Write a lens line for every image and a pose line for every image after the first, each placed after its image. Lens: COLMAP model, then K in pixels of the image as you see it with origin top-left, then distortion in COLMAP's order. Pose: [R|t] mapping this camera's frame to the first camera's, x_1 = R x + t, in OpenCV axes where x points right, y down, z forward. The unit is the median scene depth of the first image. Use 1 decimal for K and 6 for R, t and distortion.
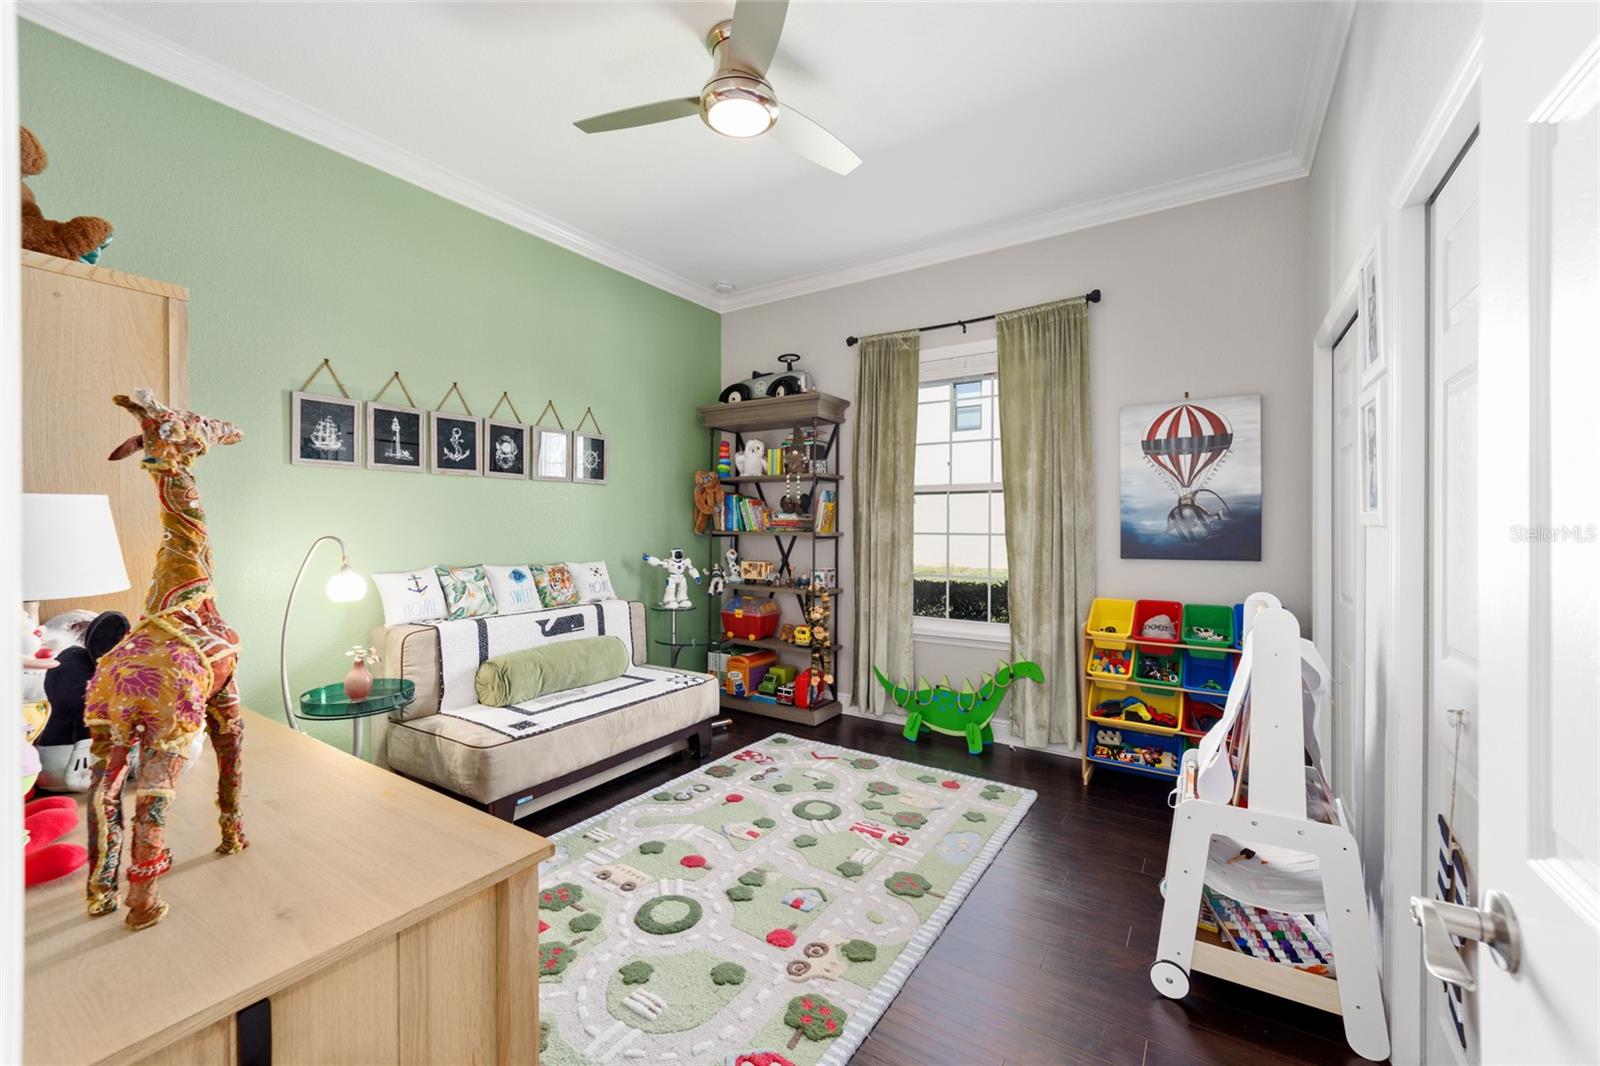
lens RADIAL K [[640.2, 0, 800.2], [0, 640.2, 529.9], [0, 0, 1]] dist [0.000504, -0.000237]
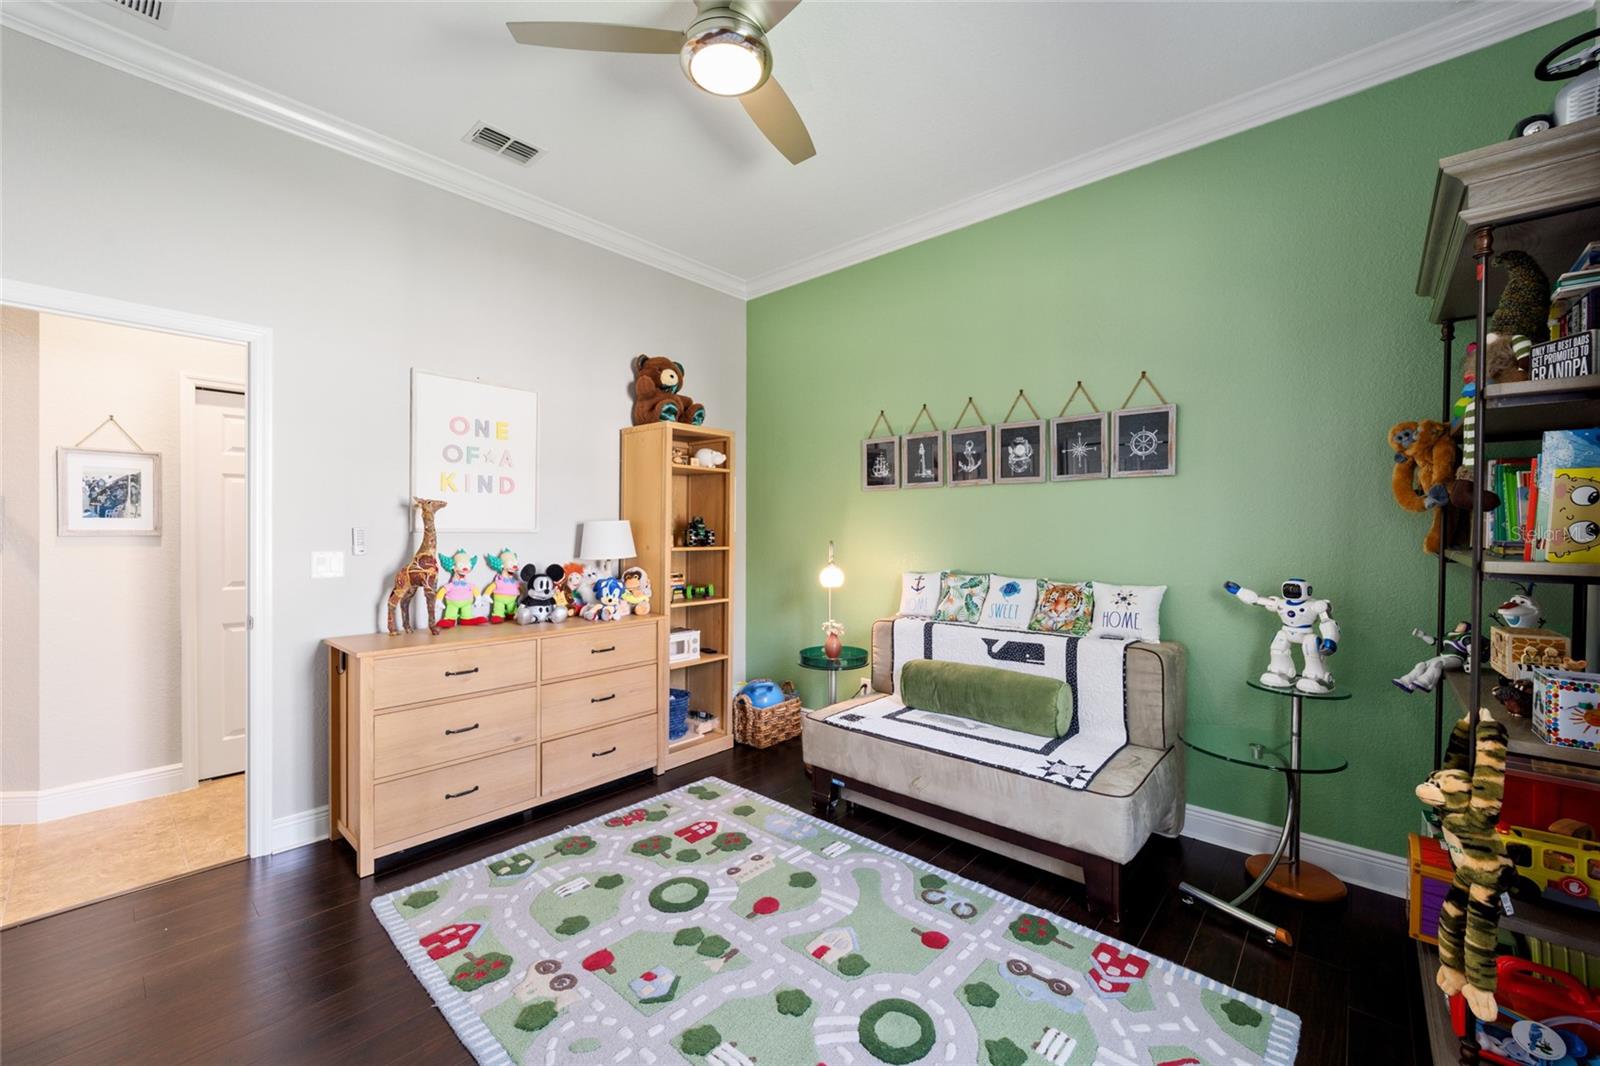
lens RADIAL K [[640.2, 0, 795.1], [0, 640.2, 527.5], [0, 0, 1]] dist [0.000504, -0.000237]
pose [[-0.155793, -0.002365, -0.987787, 0.552252], [-0.007411, 0.999972, -0.001225, -0.014075], [0.987762, 0.007130, -0.155806, 0.896724]]
